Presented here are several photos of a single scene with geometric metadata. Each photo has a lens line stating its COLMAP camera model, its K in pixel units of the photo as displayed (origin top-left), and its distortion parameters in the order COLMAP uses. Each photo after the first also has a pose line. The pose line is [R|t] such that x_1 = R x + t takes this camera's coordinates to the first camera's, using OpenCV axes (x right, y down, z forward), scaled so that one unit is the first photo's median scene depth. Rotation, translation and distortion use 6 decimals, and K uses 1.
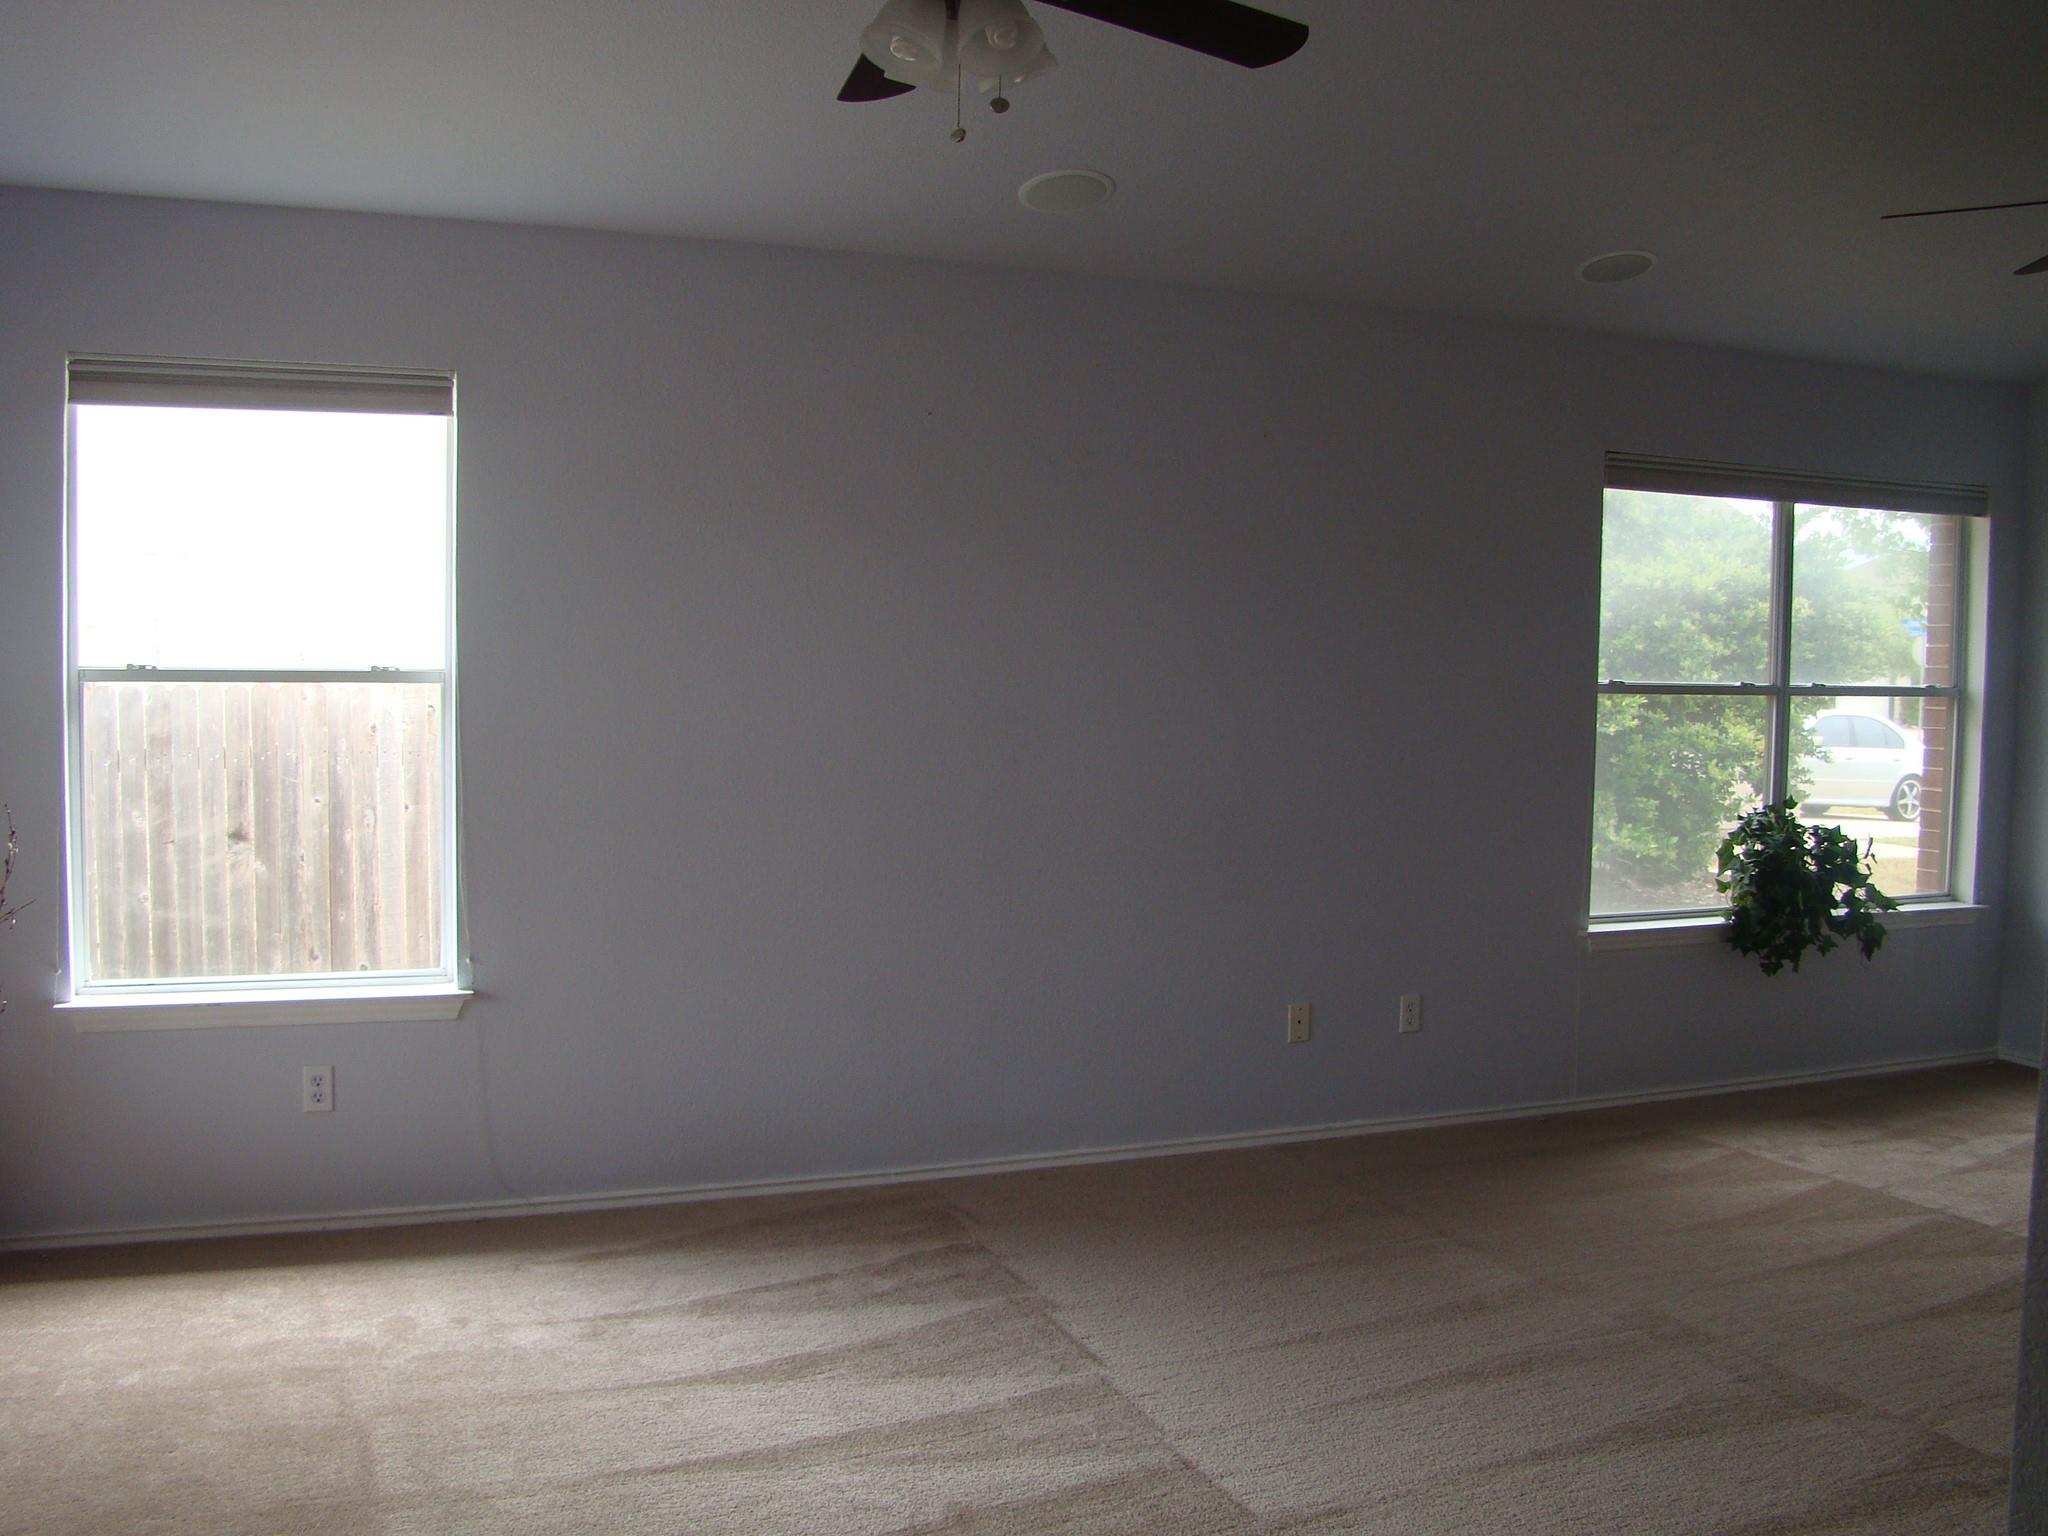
lens RADIAL K [[1872.1, 0, 1015.9], [0, 1872.1, 764.3], [0, 0, 1]] dist [-0.179639, 0.111955]
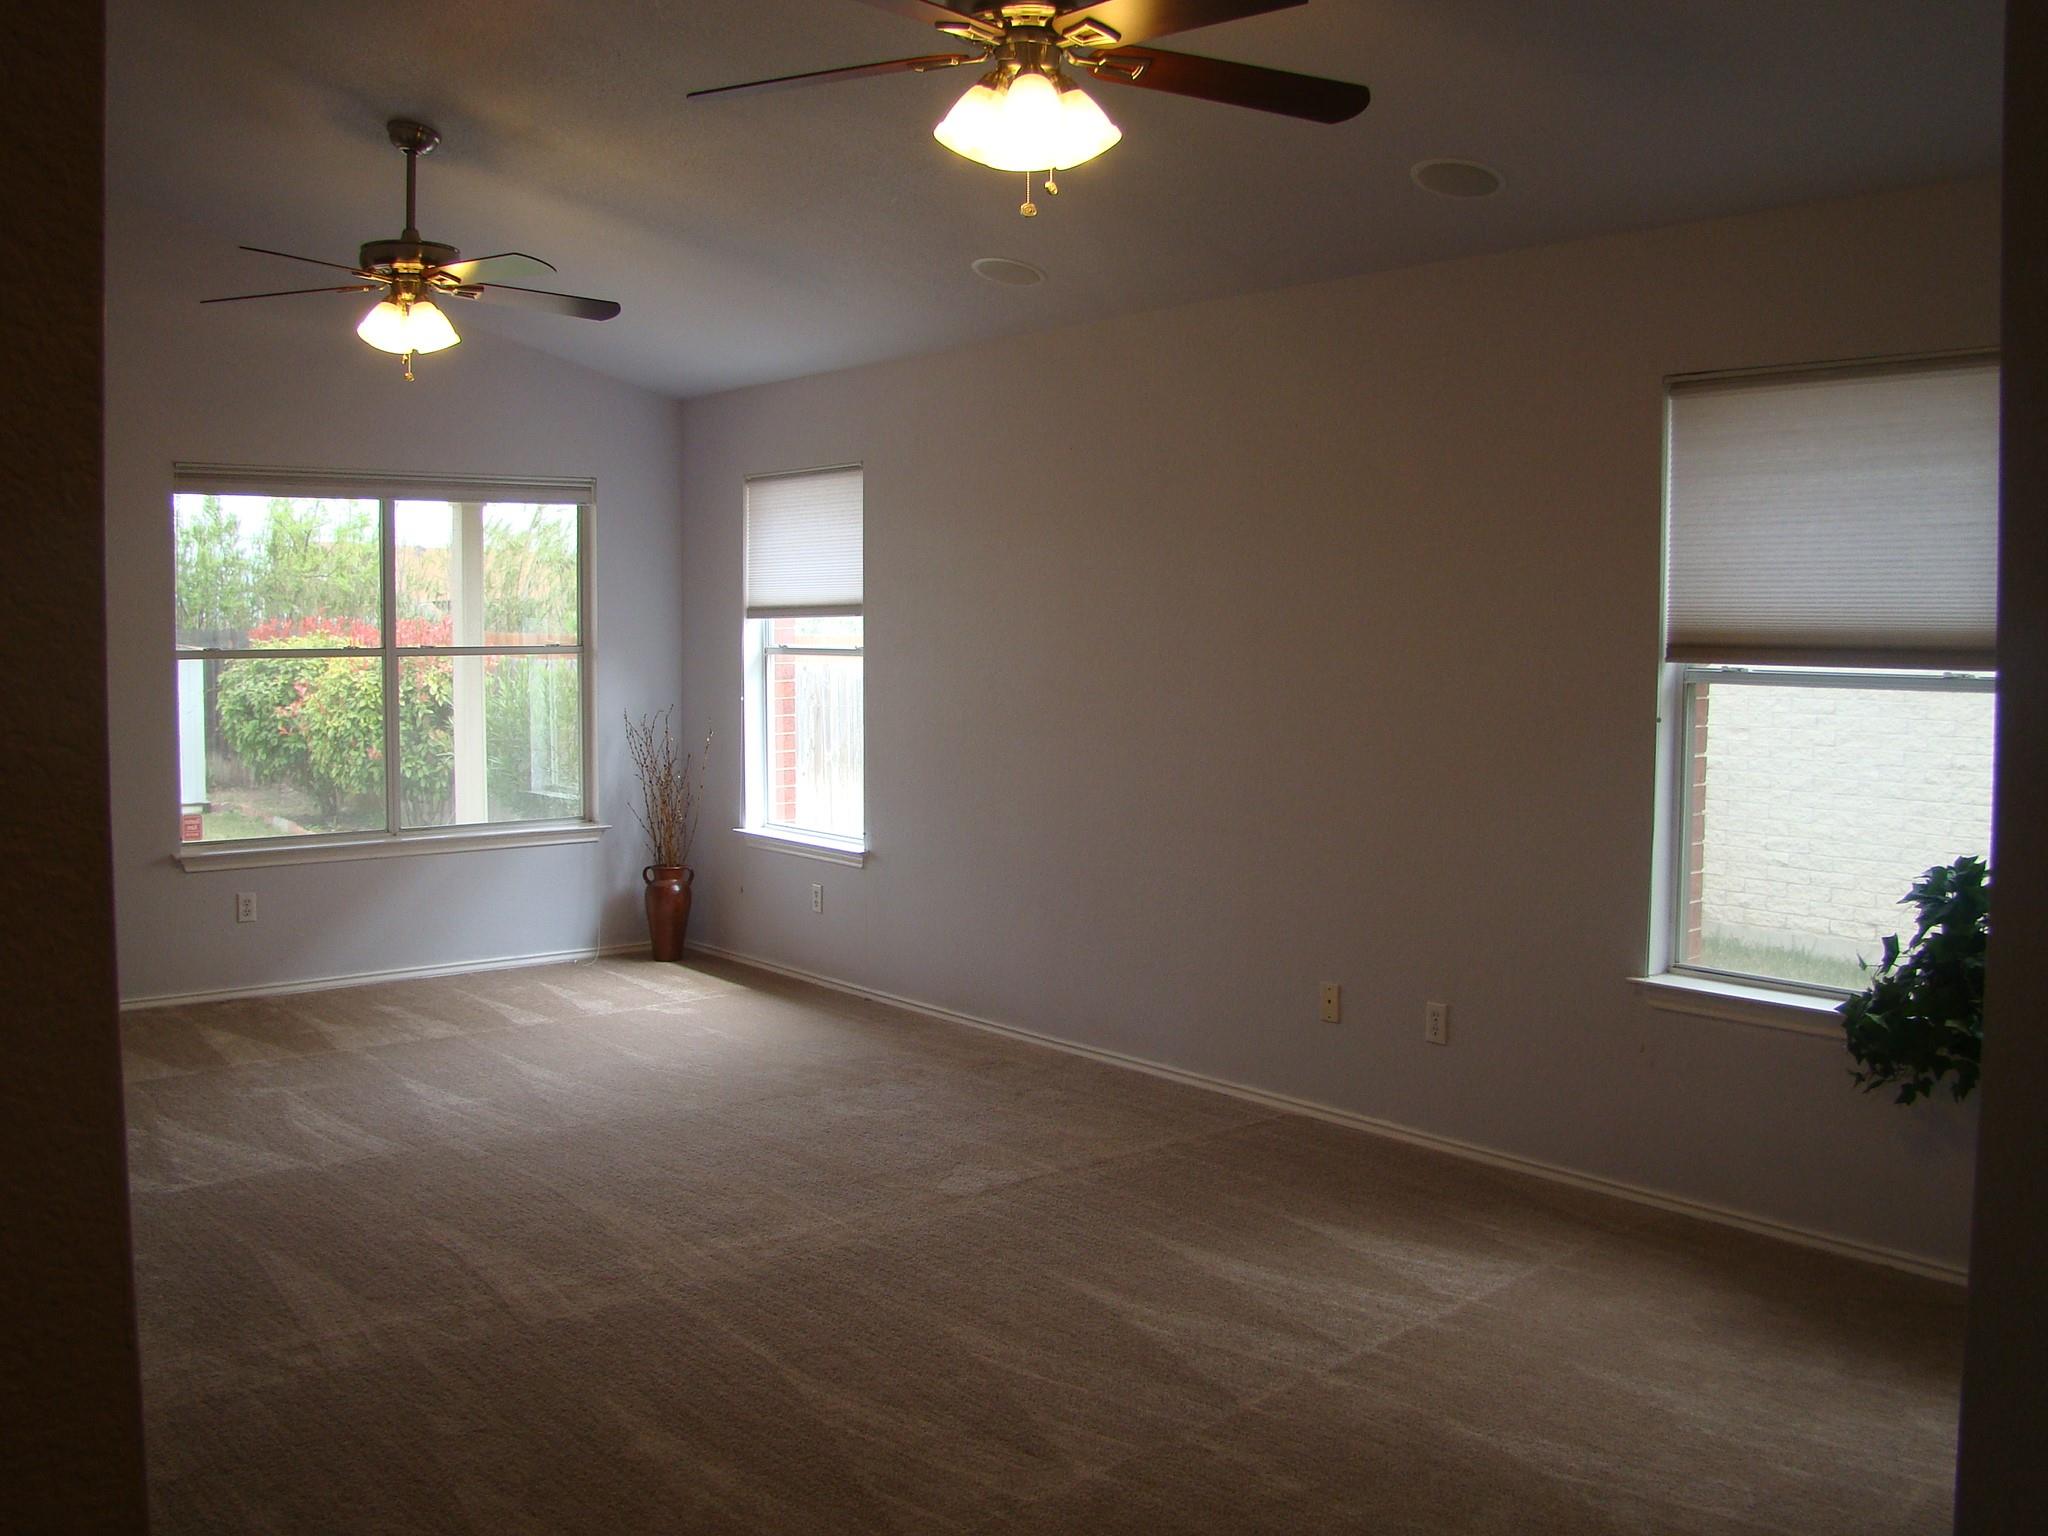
lens RADIAL K [[1872.1, 0, 1015.9], [0, 1872.1, 764.3], [0, 0, 1]] dist [-0.179639, 0.111955]
pose [[0.290029, 0.052548, -0.955574, 1.053110], [-0.062869, 0.997381, 0.035766, -0.013853], [0.954951, 0.049703, 0.292573, 0.539289]]
